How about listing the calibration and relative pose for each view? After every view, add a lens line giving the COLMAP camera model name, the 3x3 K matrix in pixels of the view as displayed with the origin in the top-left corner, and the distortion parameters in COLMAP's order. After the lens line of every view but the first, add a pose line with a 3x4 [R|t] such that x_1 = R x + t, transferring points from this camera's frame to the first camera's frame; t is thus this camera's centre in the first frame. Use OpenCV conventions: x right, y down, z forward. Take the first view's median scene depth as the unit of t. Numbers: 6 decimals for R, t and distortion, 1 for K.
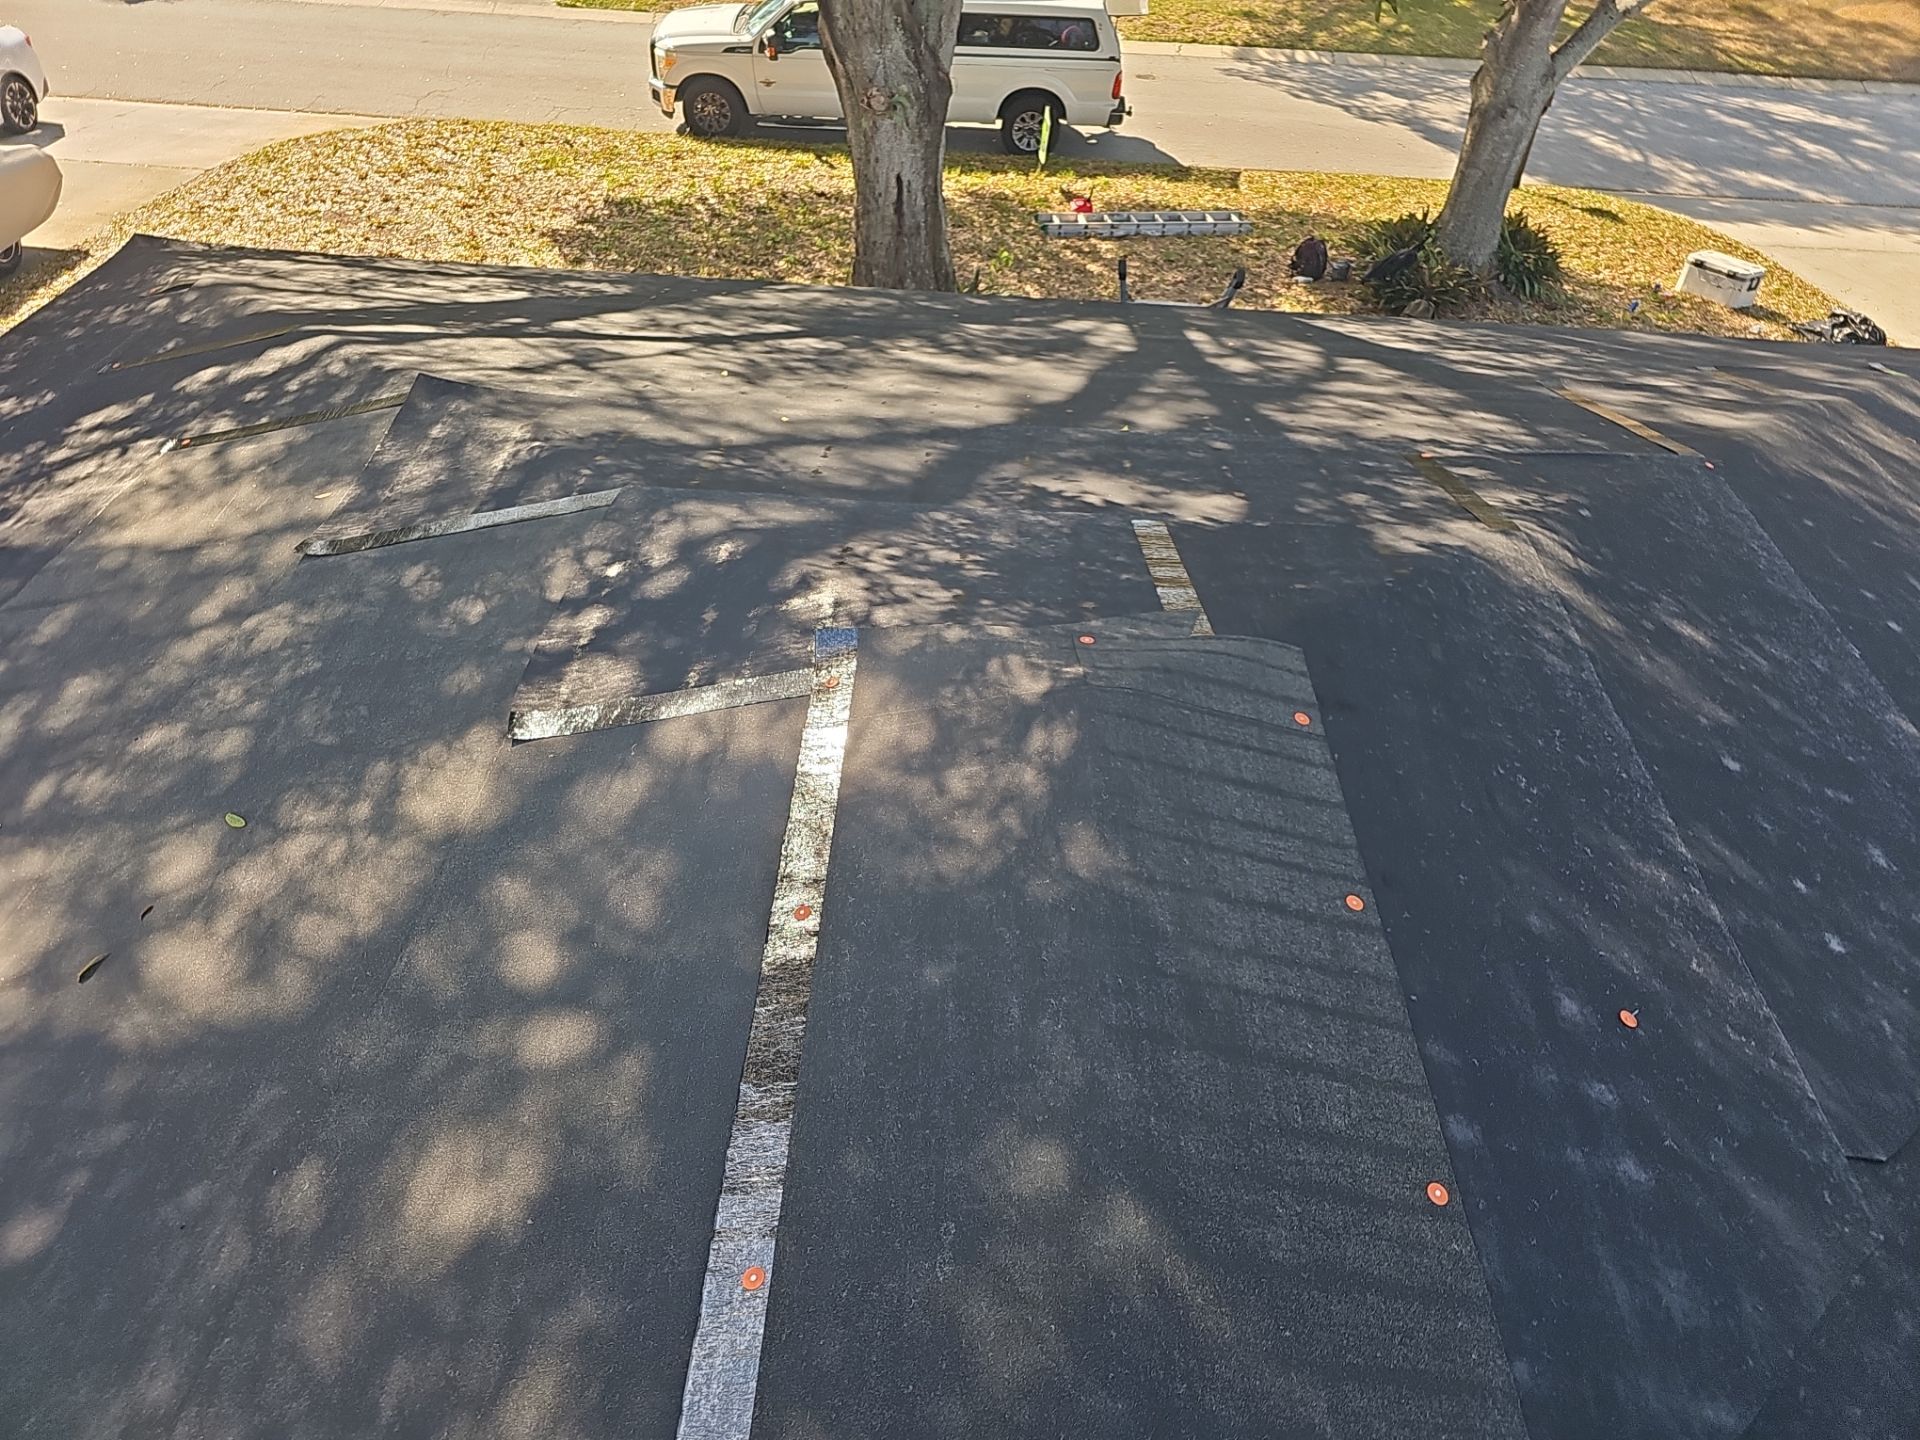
lens RADIAL K [[1234.5, 0, 964.8], [0, 1234.5, 718.8], [0, 0, 1]] dist [0.033270, -0.034322]
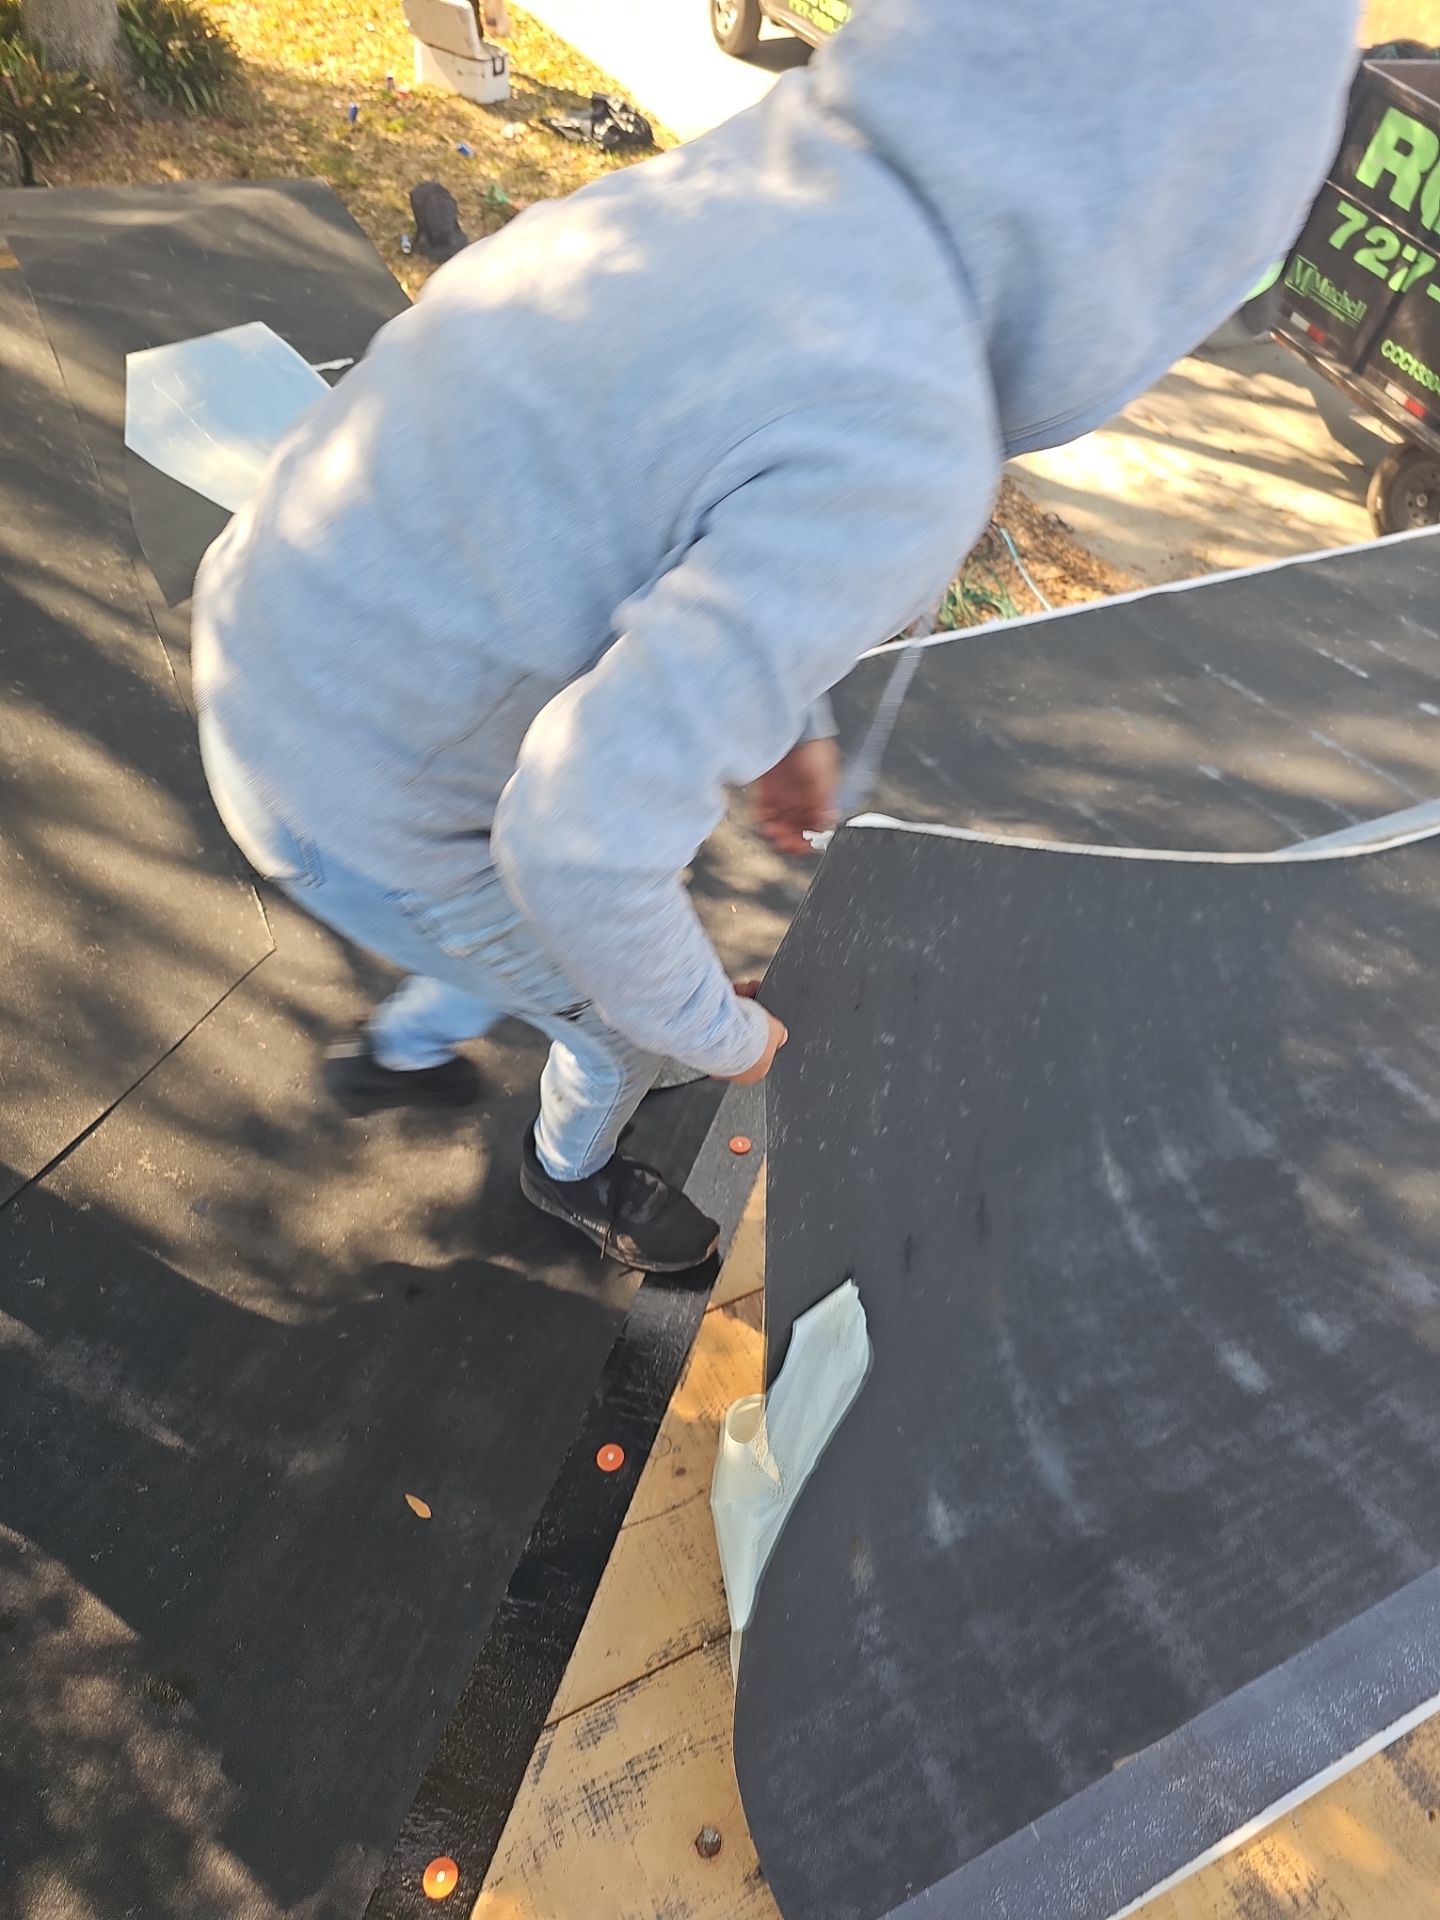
lens RADIAL K [[1234.5, 0, 720.0], [0, 1234.5, 964.5], [0, 0, 1]] dist [0.033270, -0.034322]
pose [[0.865013, -0.341143, 0.367931, 0.281201], [0.230656, 0.921587, 0.312211, -0.045423], [-0.445589, -0.185201, 0.875871, 0.161417]]
